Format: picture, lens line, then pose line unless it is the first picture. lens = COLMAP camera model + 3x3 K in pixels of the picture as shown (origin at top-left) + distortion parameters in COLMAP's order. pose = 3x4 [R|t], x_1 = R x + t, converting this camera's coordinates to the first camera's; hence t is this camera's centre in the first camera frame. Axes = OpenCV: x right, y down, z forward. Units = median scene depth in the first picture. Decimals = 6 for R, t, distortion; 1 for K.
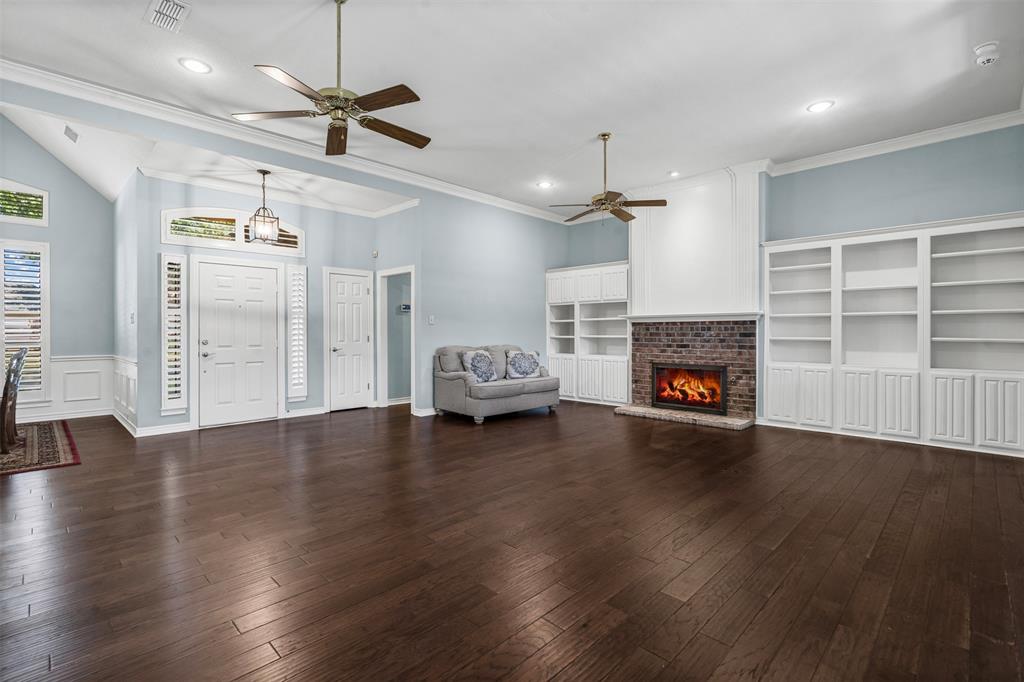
lens RADIAL K [[475.8, 0, 513.7], [0, 475.8, 326.0], [0, 0, 1]] dist [0.000299, 0.000211]
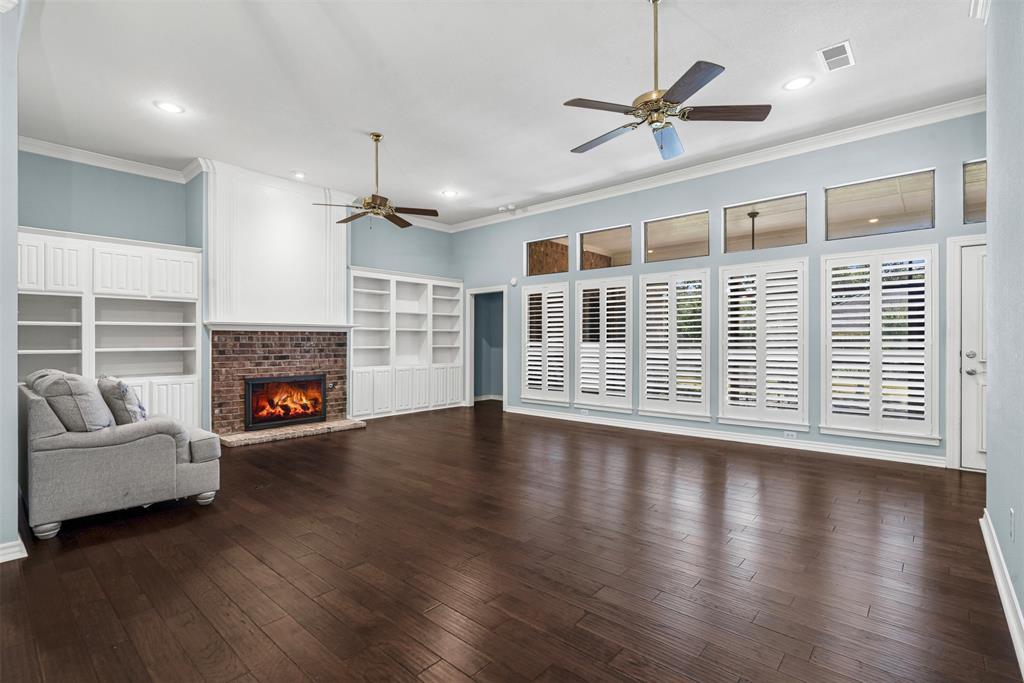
lens RADIAL K [[478.2, 0, 507.6], [0, 478.2, 331.2], [0, 0, 1]] dist [-0.000603, 0.000001]
pose [[-0.049821, 0.022314, 0.998509, -0.618932], [-0.007925, 0.999710, -0.022736, 0.008672], [-0.998727, -0.009046, -0.049629, 0.624747]]
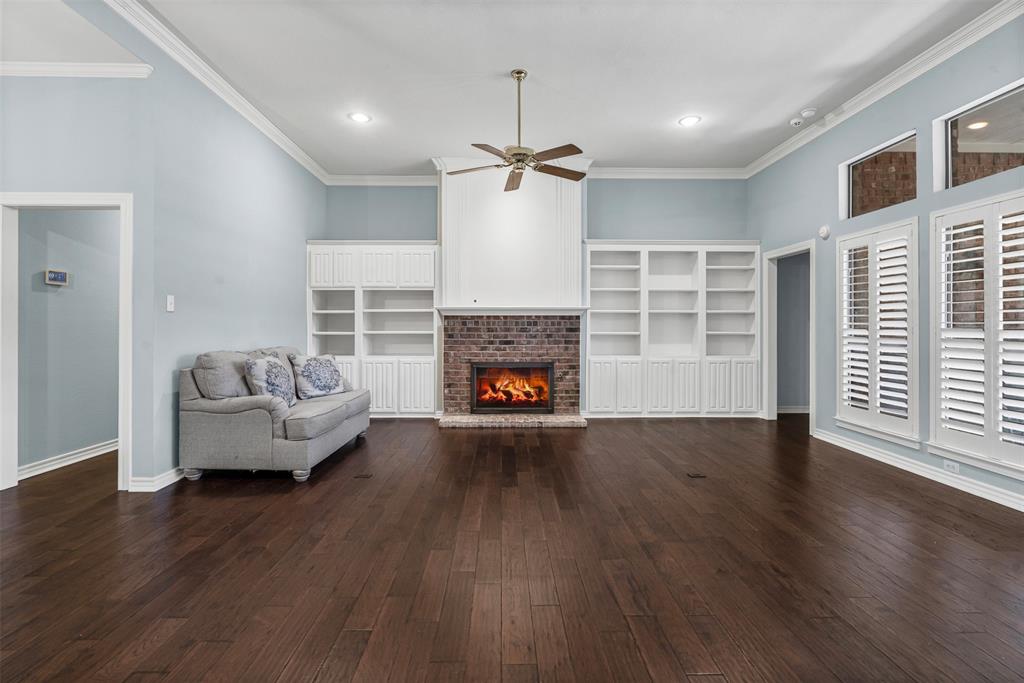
lens RADIAL K [[471.0, 0, 508.6], [0, 471.0, 318.7], [0, 0, 1]] dist [-0.001408, 0.000199]
pose [[0.704011, 0.013612, 0.710059, -0.289394], [-0.010075, 0.999907, -0.009179, 0.005288], [-0.710118, -0.000691, 0.704082, 0.375950]]
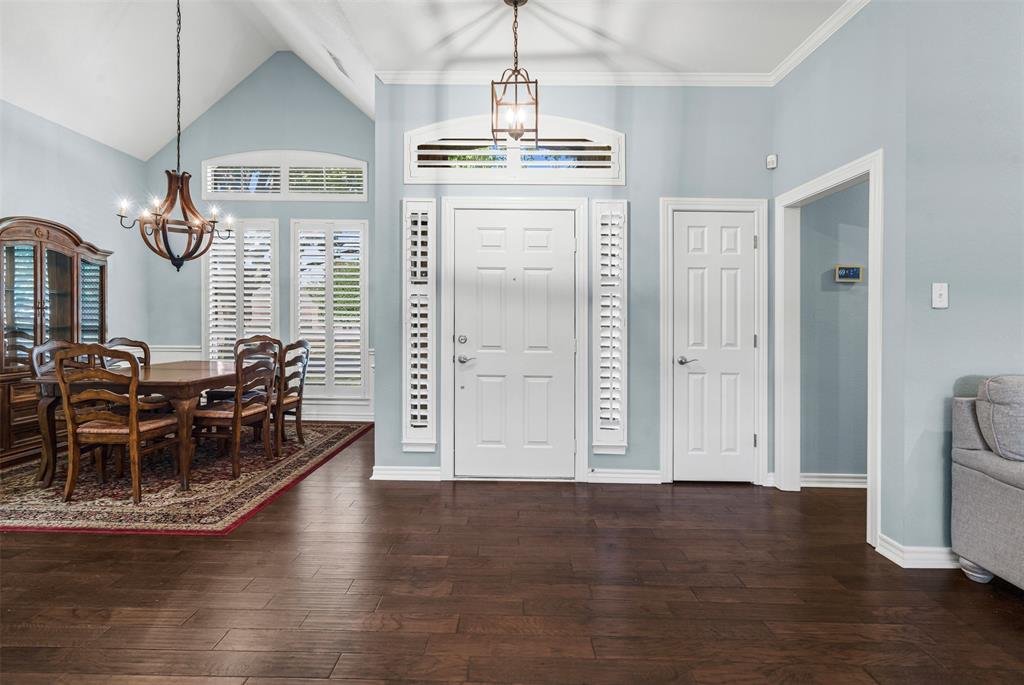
lens RADIAL K [[492.4, 0, 507.9], [0, 492.4, 320.7], [0, 0, 1]] dist [0.001201, 0.000433]
pose [[0.691119, 0.006867, -0.722708, -0.133899], [-0.005532, 0.999976, 0.004211, 0.006131], [0.722720, 0.001088, 0.691141, 0.535515]]
